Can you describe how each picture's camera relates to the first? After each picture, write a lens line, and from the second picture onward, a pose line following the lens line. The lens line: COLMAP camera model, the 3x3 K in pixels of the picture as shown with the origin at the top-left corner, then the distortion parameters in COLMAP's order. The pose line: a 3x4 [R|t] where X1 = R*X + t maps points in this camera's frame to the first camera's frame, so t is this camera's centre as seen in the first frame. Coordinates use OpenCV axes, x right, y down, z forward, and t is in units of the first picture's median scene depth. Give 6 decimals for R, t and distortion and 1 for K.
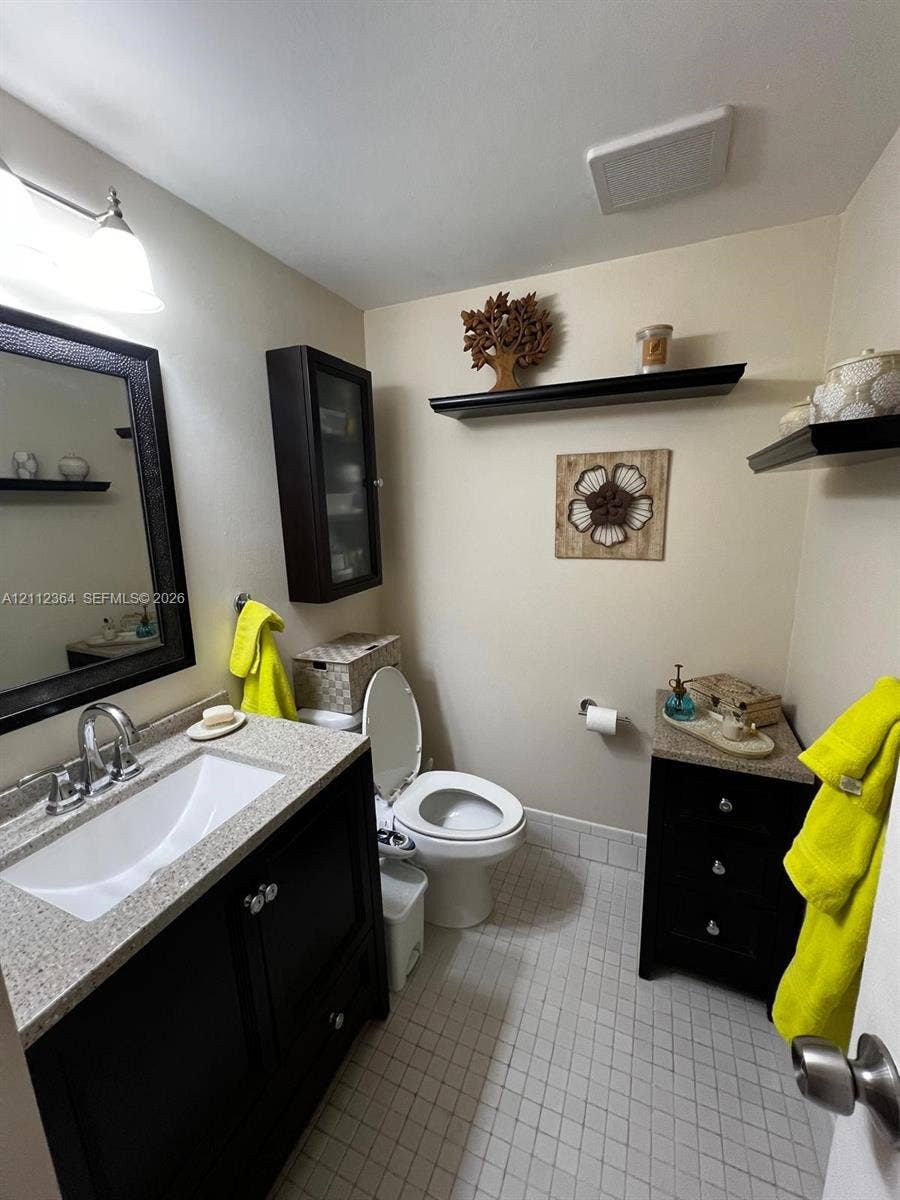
lens RADIAL K [[482.1, 0, 452.0], [0, 482.1, 598.5], [0, 0, 1]] dist [-0.002500, 0.000253]
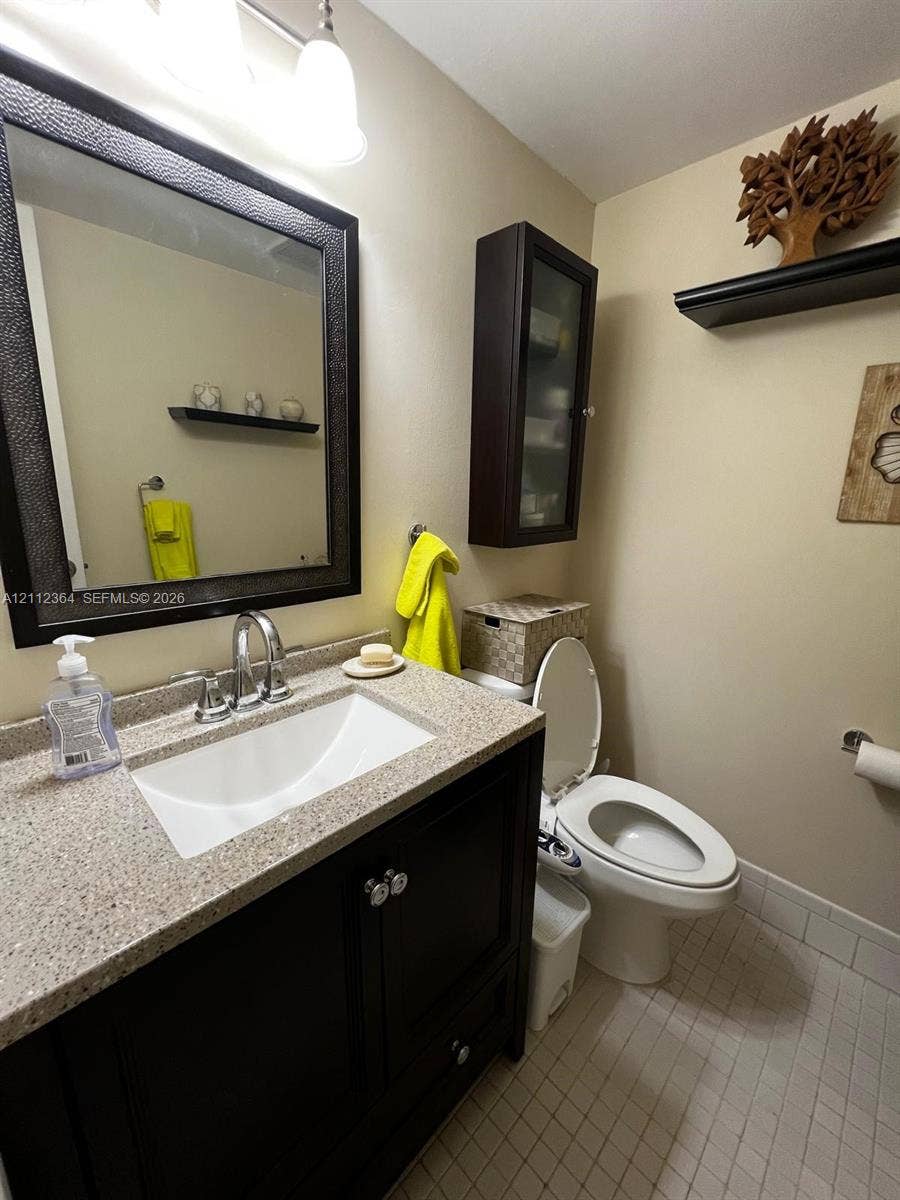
lens RADIAL K [[482.1, 0, 452.0], [0, 482.1, 598.5], [0, 0, 1]] dist [-0.002500, 0.000253]
pose [[0.929505, 0.127656, -0.346011, -0.054864], [-0.118531, 0.991813, 0.047502, 0.070891], [0.349242, -0.003140, 0.937027, 0.188917]]
